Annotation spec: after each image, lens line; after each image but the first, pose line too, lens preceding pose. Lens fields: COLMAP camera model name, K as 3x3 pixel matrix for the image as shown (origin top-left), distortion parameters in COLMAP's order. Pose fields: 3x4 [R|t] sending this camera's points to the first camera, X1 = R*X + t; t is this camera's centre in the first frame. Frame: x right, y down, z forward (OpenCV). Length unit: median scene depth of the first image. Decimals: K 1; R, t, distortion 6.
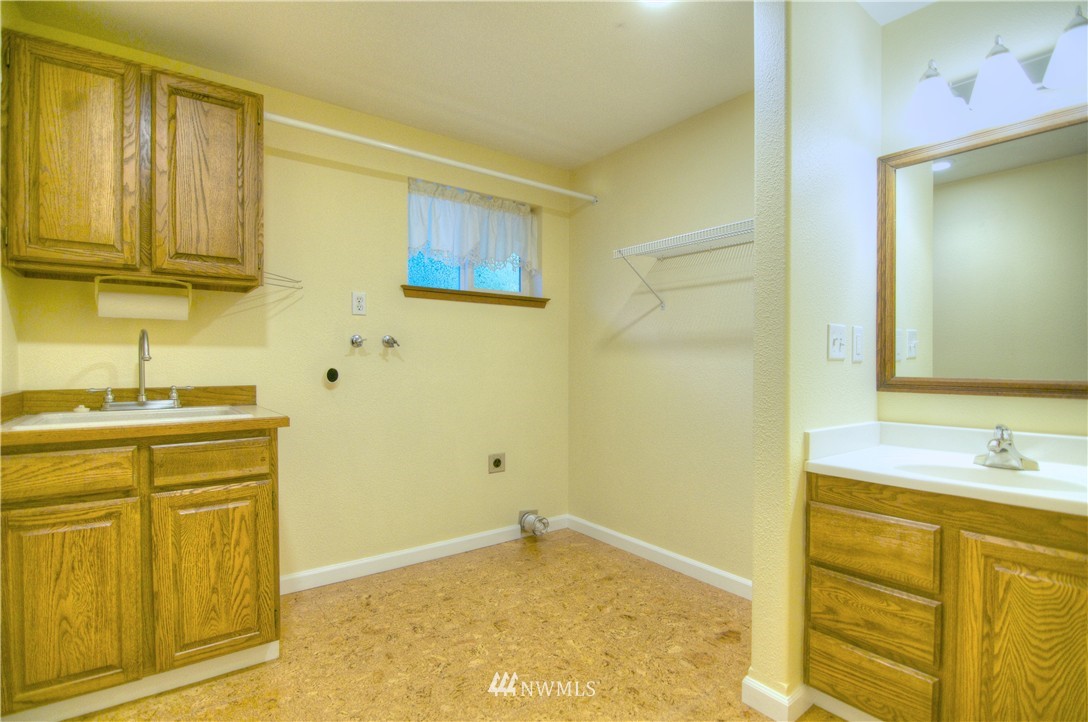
lens RADIAL K [[534.7, 0, 543.2], [0, 534.7, 363.0], [0, 0, 1]] dist [-0.011485, -0.003602]
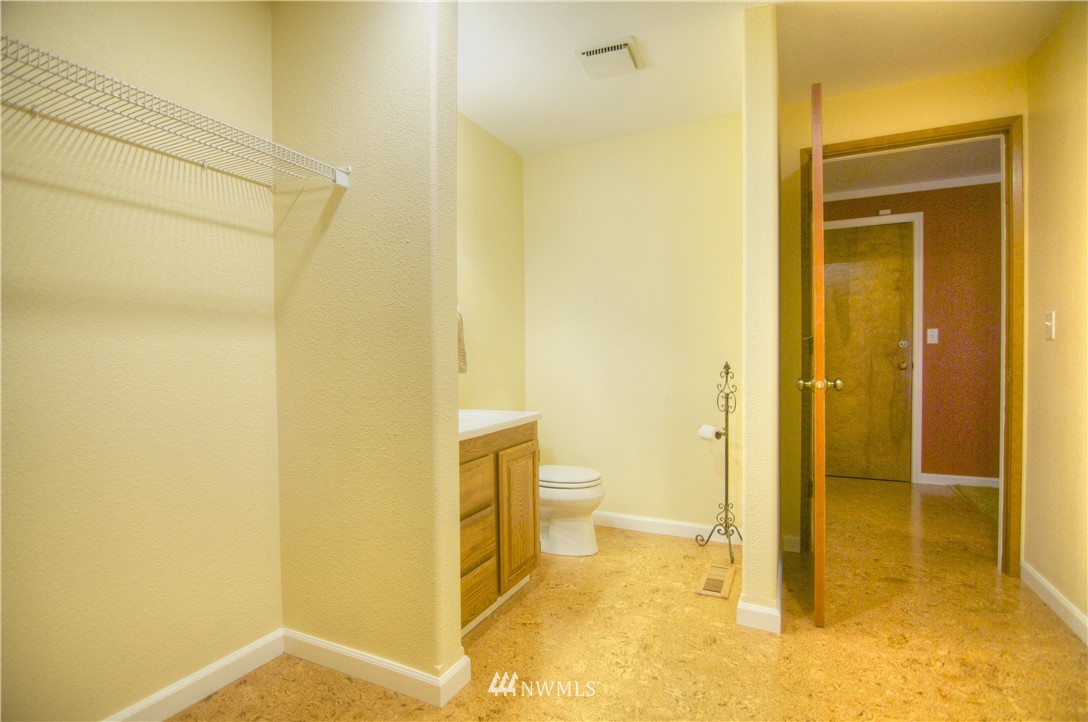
lens RADIAL K [[534.7, 0, 541.9], [0, 534.7, 360.0], [0, 0, 1]] dist [-0.011485, -0.003602]
pose [[-0.447544, -0.003536, 0.894255, -0.639405], [0.014844, 0.999825, 0.011382, 0.025158], [-0.894139, 0.018368, -0.447413, 1.482884]]
